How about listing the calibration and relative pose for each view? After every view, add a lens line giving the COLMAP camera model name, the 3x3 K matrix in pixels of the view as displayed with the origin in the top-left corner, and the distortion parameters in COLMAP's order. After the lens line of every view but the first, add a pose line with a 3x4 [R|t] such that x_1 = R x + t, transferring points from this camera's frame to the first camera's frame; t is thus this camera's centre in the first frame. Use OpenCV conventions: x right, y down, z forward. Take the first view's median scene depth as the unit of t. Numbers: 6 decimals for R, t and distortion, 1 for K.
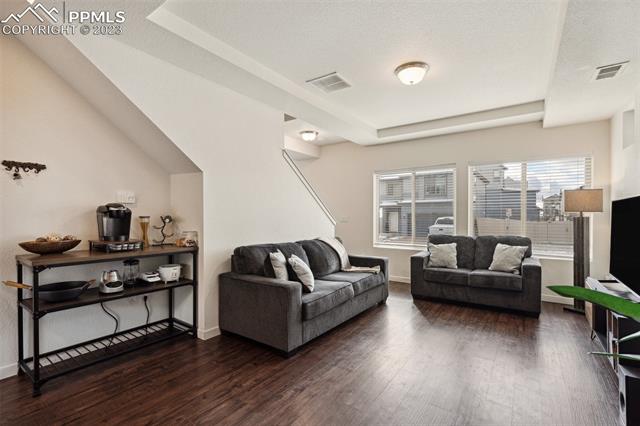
lens RADIAL K [[289.9, 0, 317.9], [0, 289.9, 217.4], [0, 0, 1]] dist [-0.009930, 0.000003]
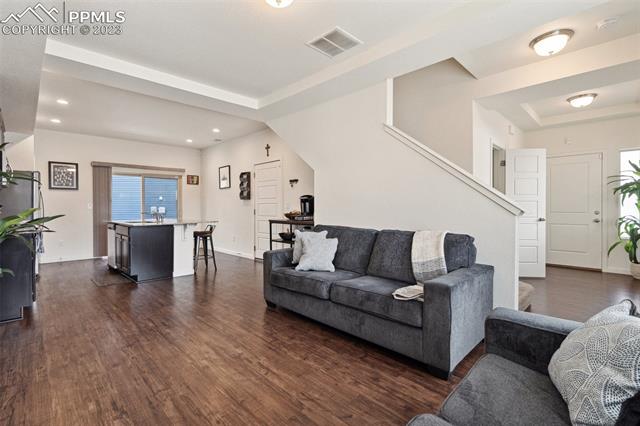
lens RADIAL K [[296.6, 0, 319.0], [0, 296.6, 210.0], [0, 0, 1]] dist [-0.002336, -0.000282]
pose [[-0.165509, 0.013374, -0.986118, 0.958465], [-0.000859, 0.999906, 0.013705, 0.017139], [0.986208, 0.003116, -0.165482, 1.149448]]
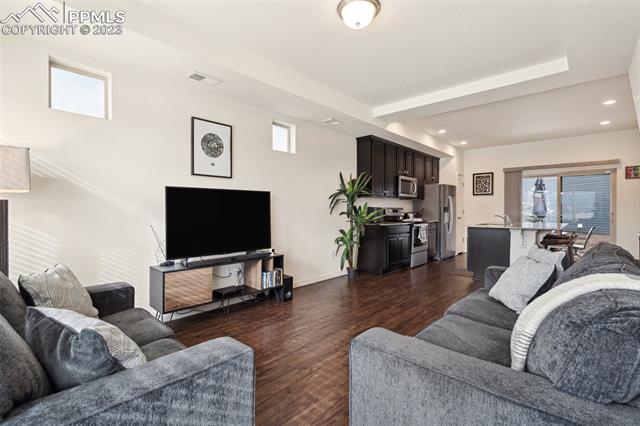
lens RADIAL K [[296.6, 0, 319.0], [0, 296.6, 210.0], [0, 0, 1]] dist [-0.002336, -0.000282]
pose [[-0.992672, -0.000978, 0.120836, 0.314001], [-0.000119, 0.999975, 0.007119, 0.012592], [-0.120839, 0.007052, -0.992647, 1.700499]]
